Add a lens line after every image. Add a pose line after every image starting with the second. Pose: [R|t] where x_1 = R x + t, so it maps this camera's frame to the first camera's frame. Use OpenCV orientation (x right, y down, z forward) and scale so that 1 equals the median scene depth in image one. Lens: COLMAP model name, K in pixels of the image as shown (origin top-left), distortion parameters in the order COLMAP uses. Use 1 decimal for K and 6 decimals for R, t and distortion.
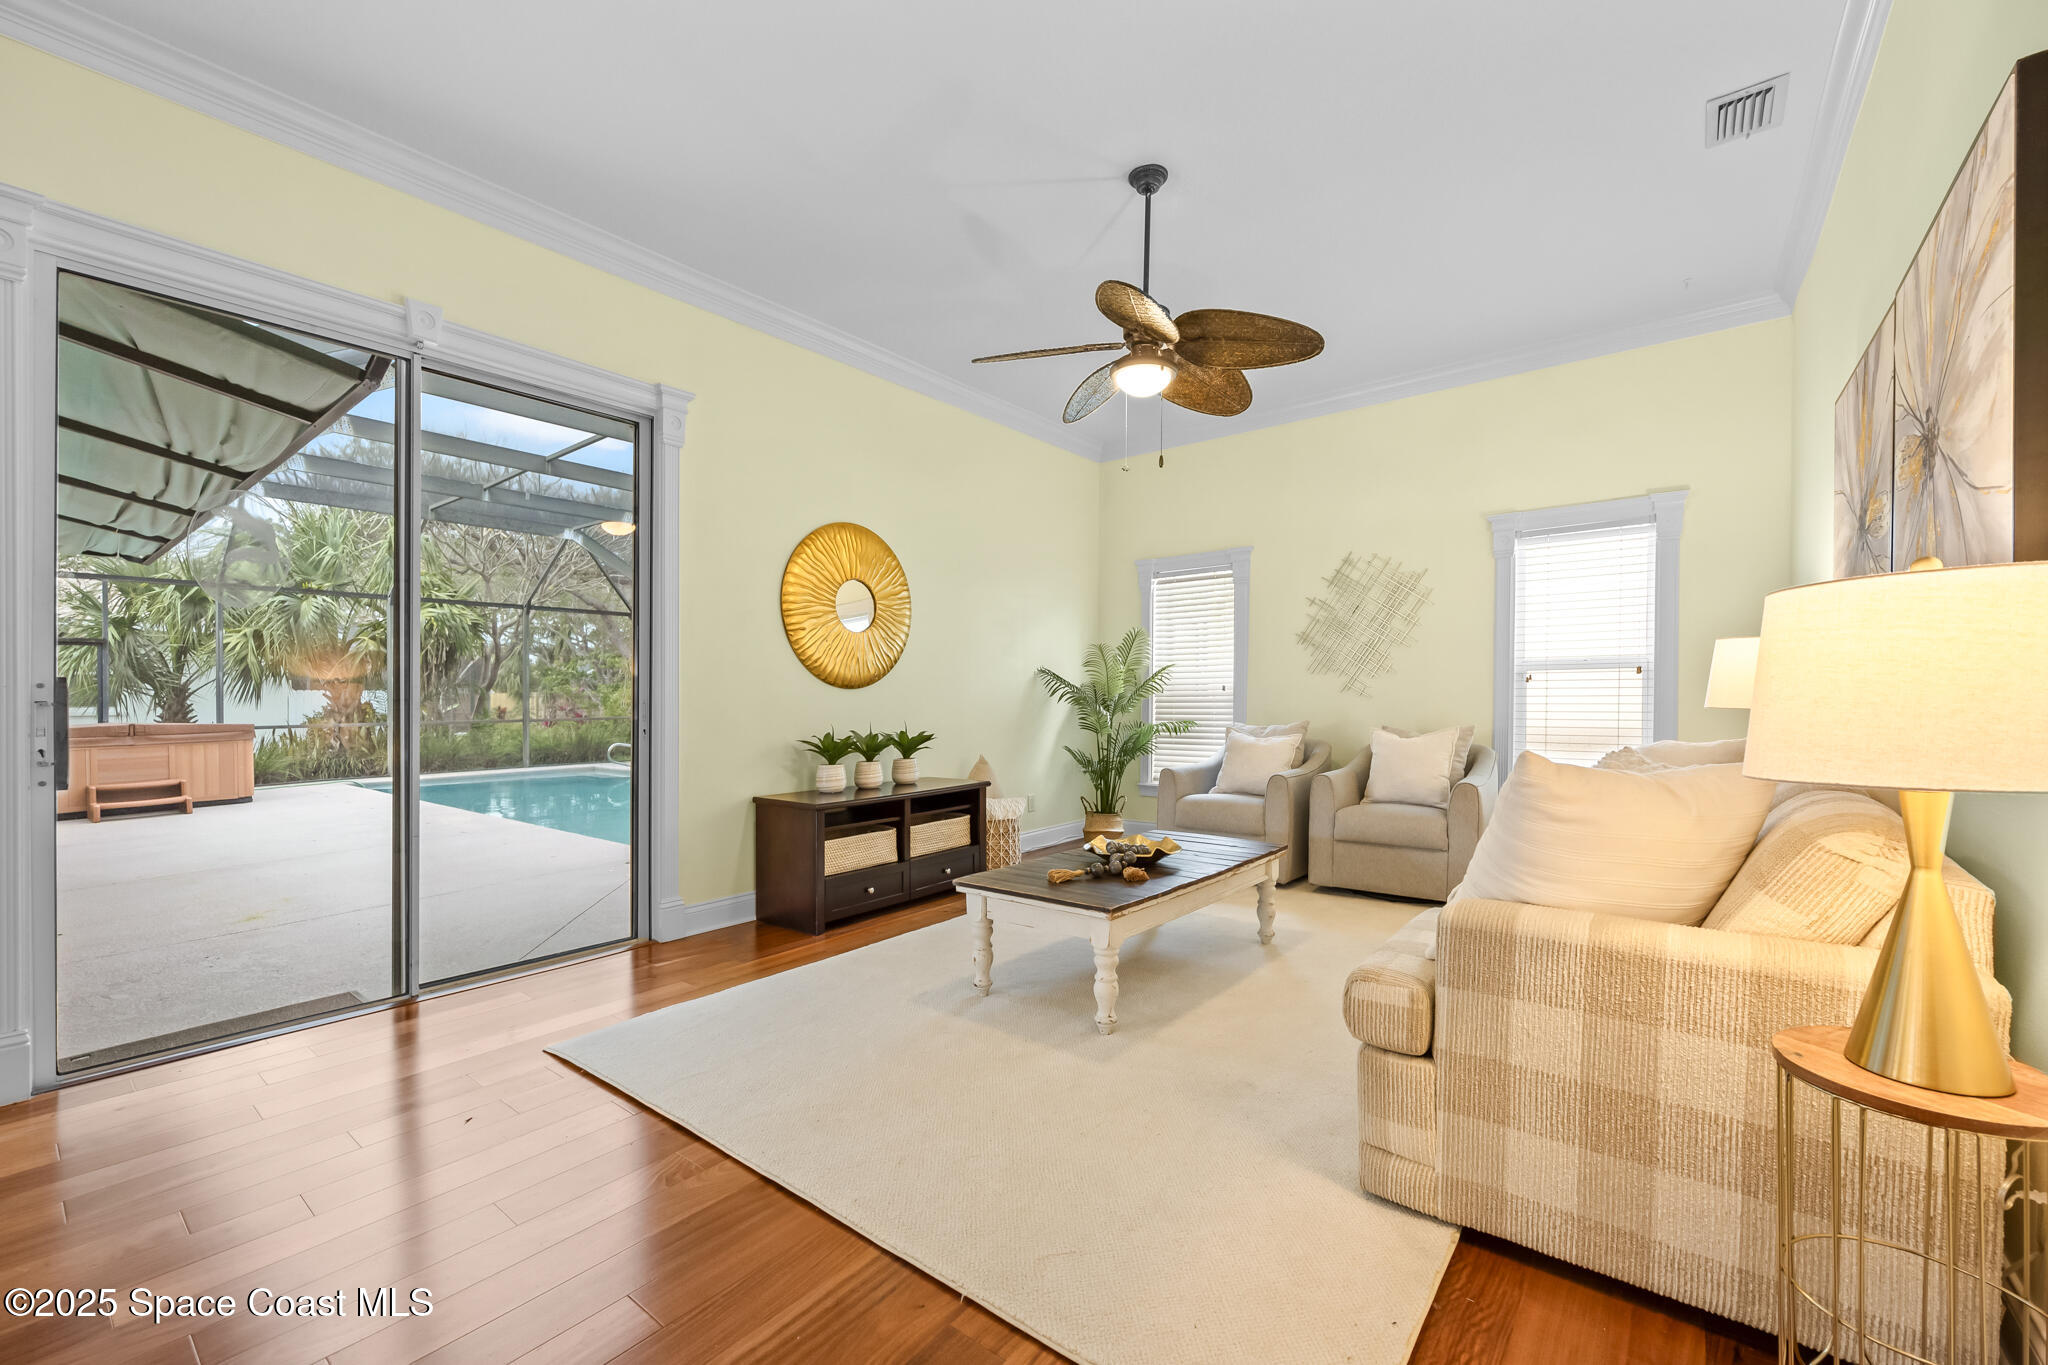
lens RADIAL K [[821.5, 0, 1024.3], [0, 821.5, 696.8], [0, 0, 1]] dist [-0.008789, 0.001715]
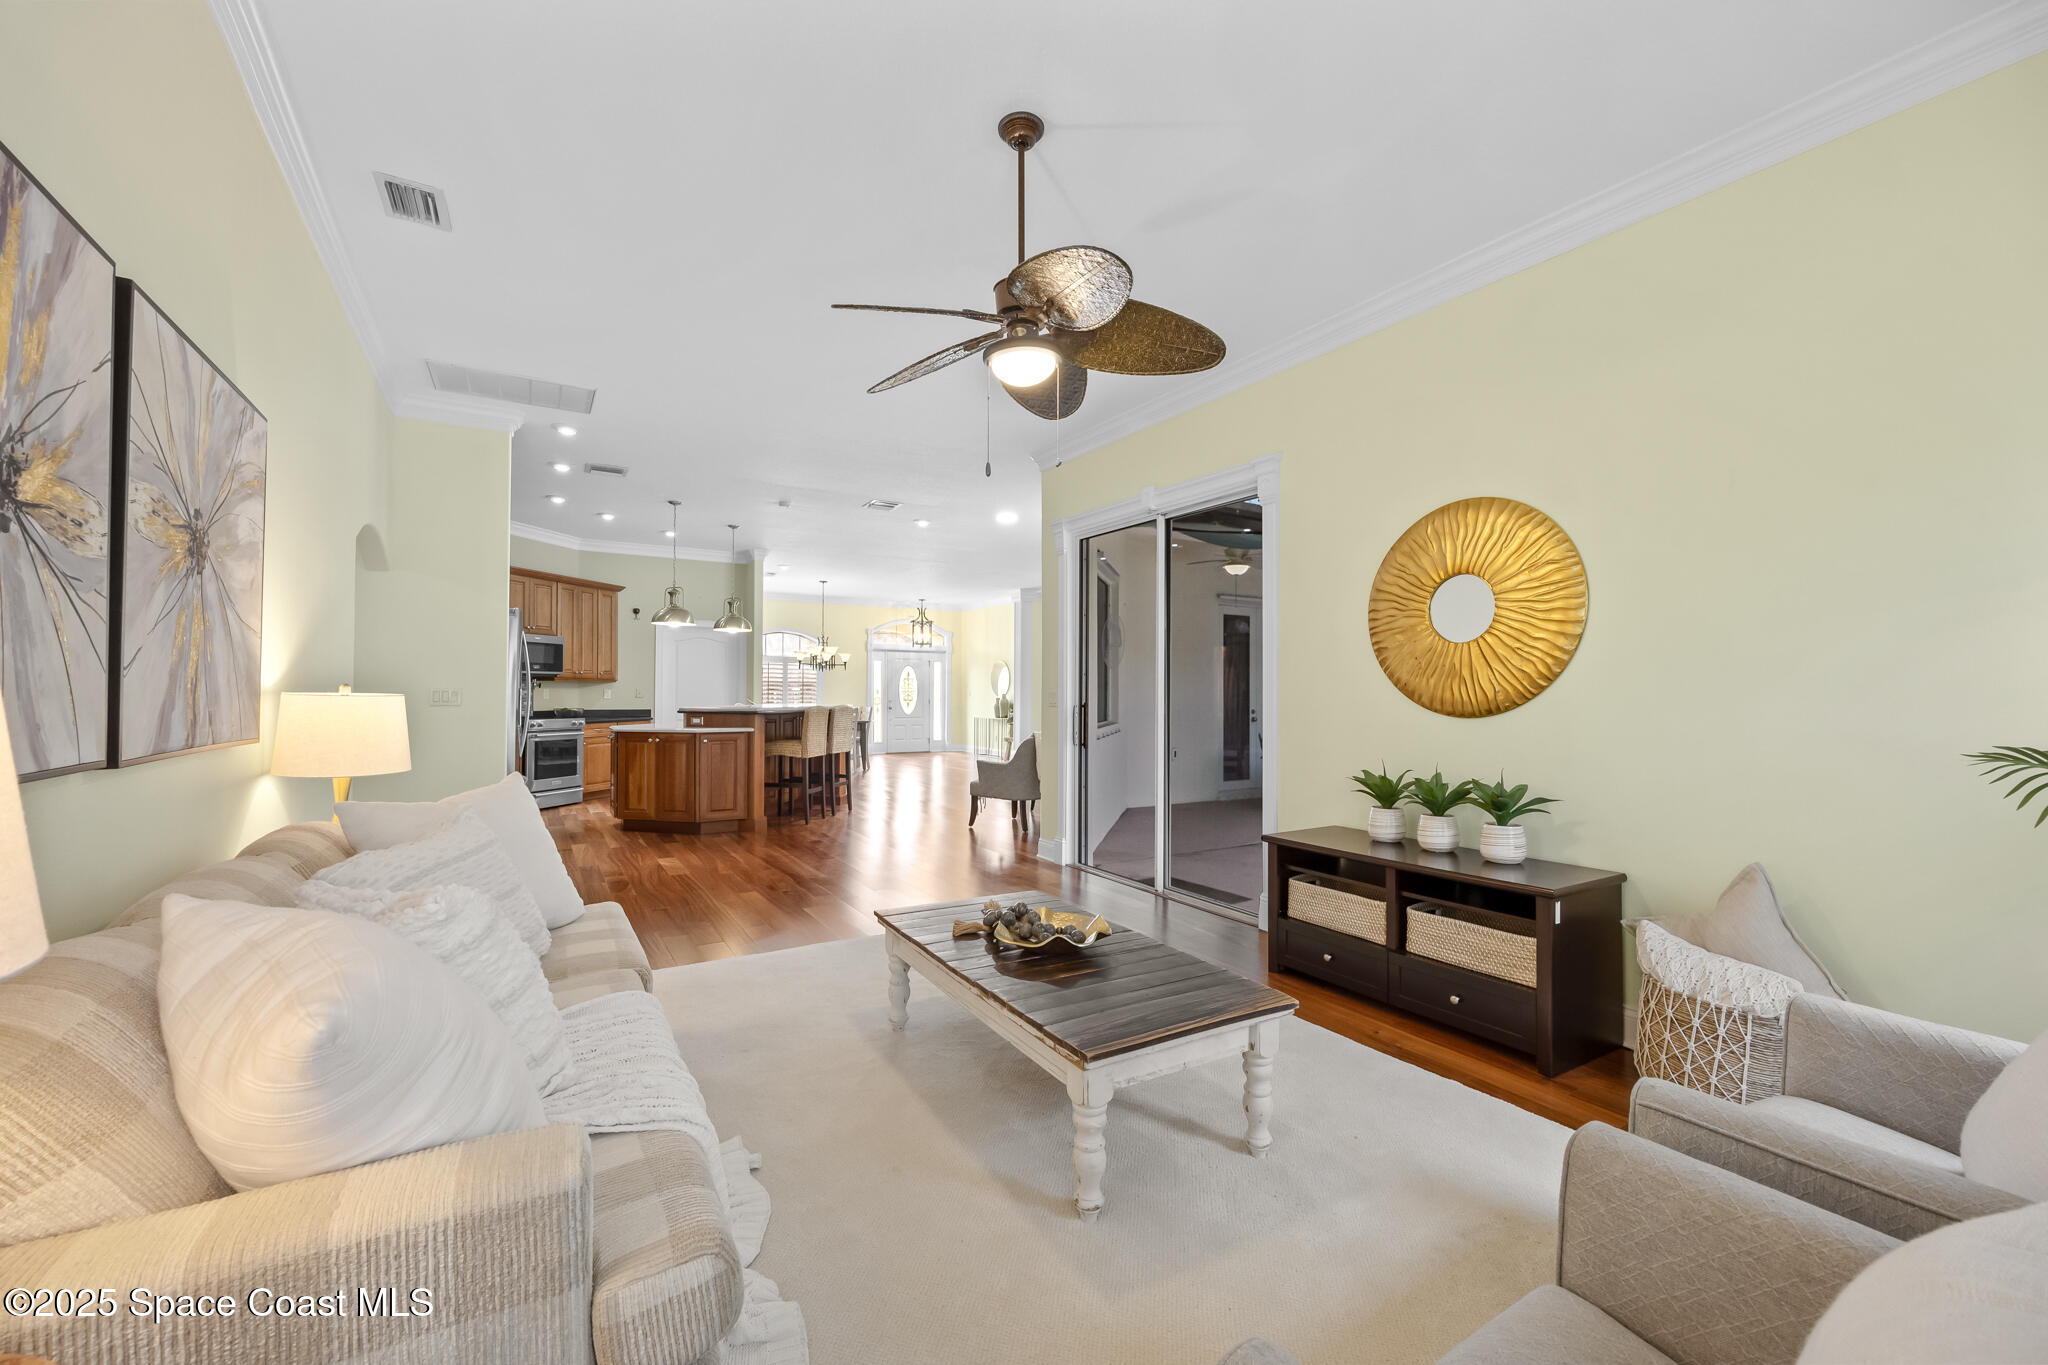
lens RADIAL K [[821.5, 0, 1019.6], [0, 821.5, 668.4], [0, 0, 1]] dist [-0.008789, 0.001715]
pose [[-0.347103, -0.021690, -0.937576, 0.649172], [0.000766, 0.999726, -0.023412, -0.038807], [0.937827, -0.008845, -0.346991, 0.899326]]
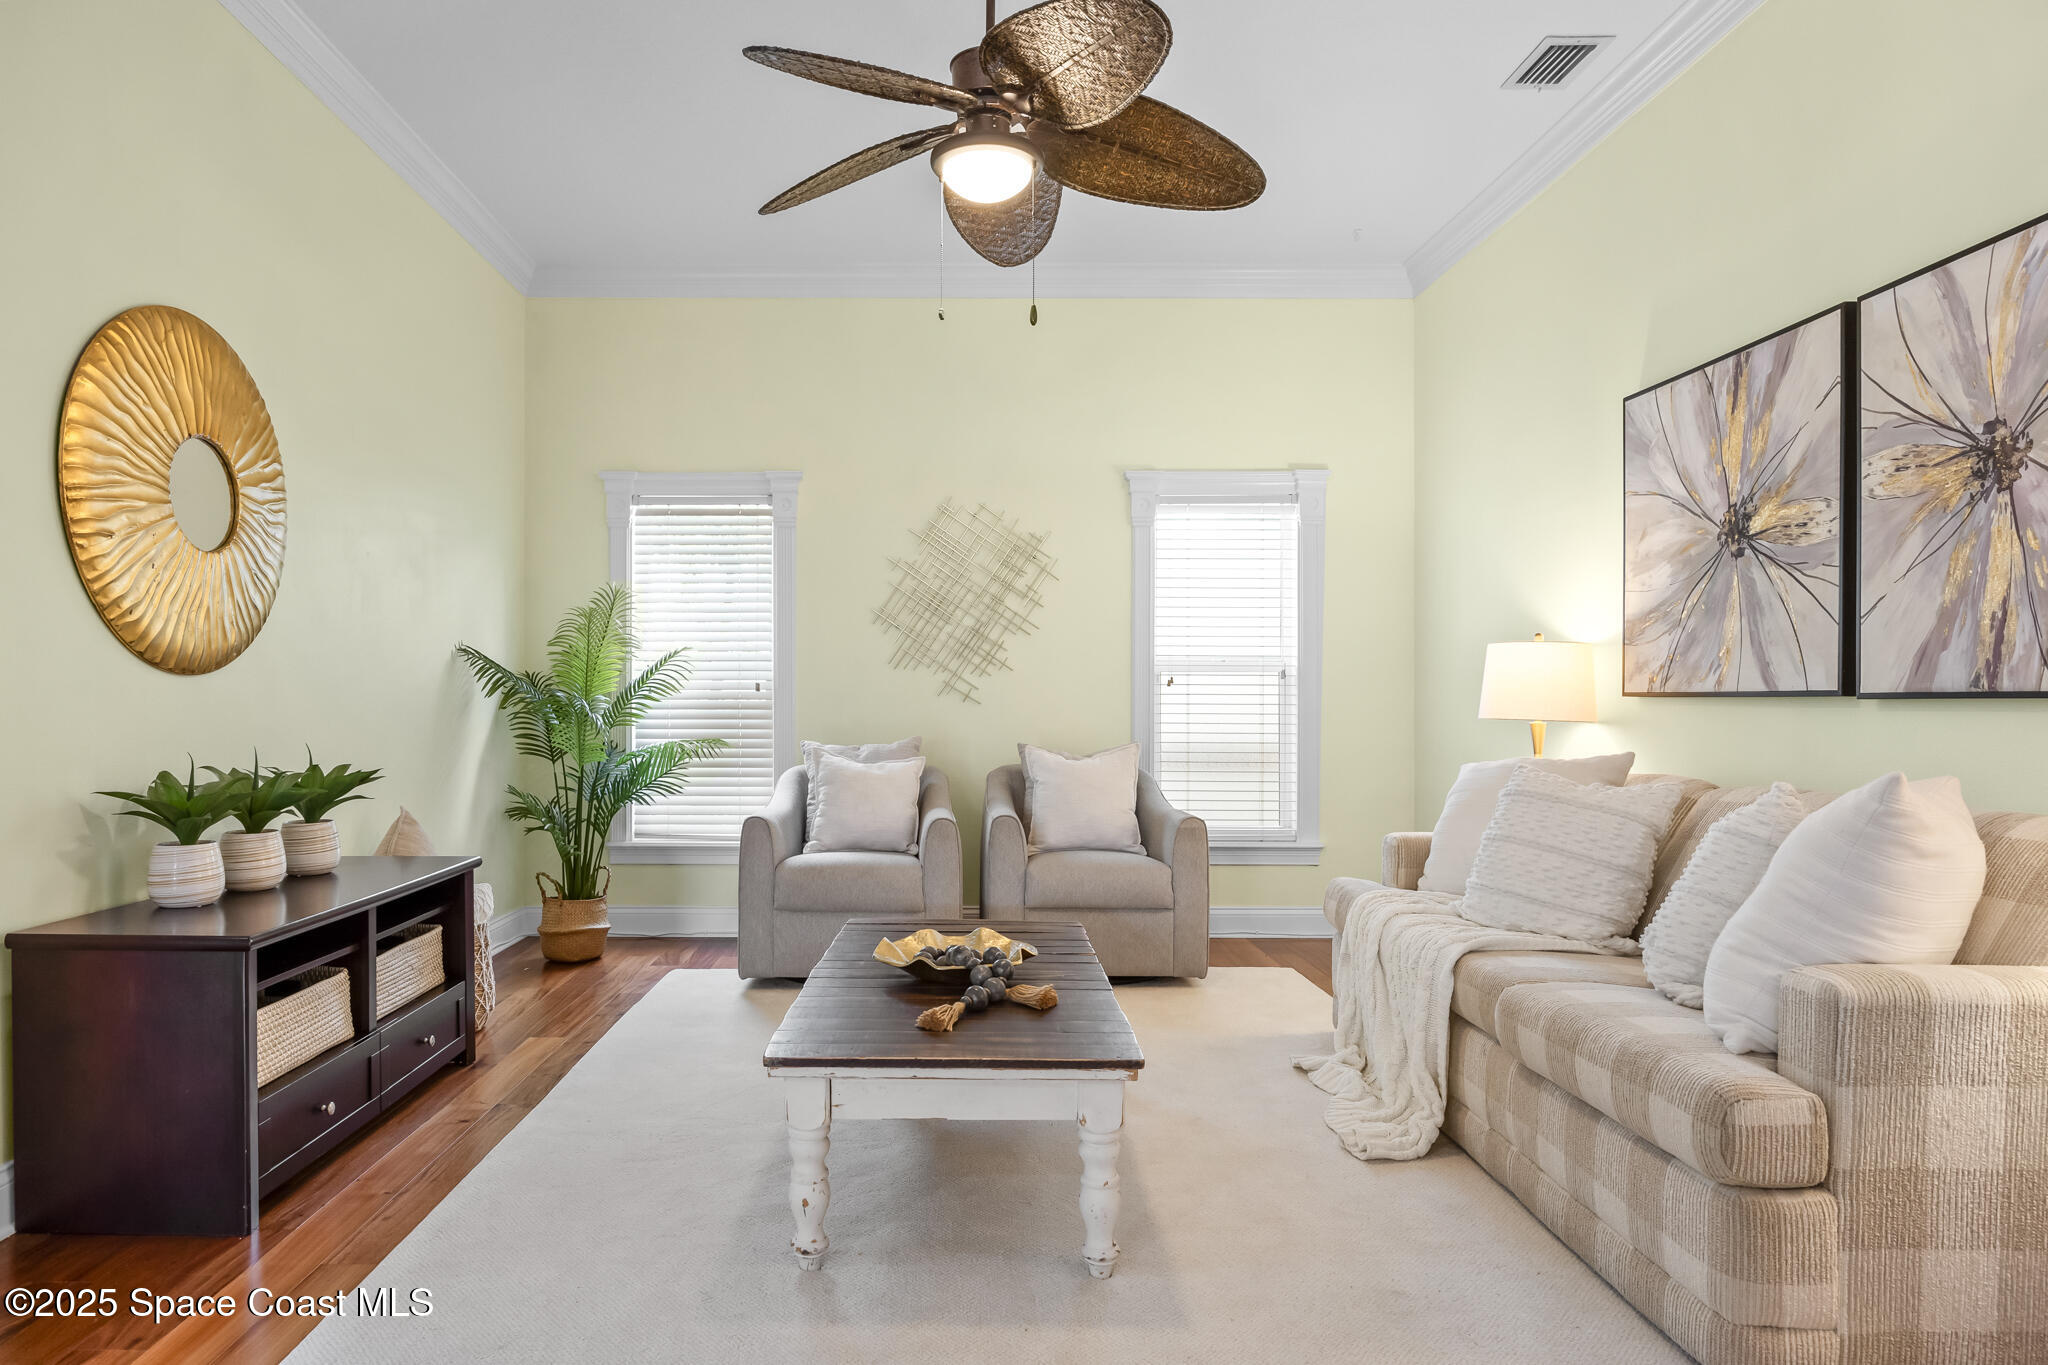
lens RADIAL K [[1208.3, 0, 923.1], [0, 1208.3, 703.7], [0, 0, 1]] dist [-0.018193, 0.006605]
pose [[0.794688, 0.008498, 0.606959, -0.300385], [-0.009622, 0.999953, -0.001402, 0.003088], [-0.606942, -0.004726, 0.794732, 0.227458]]
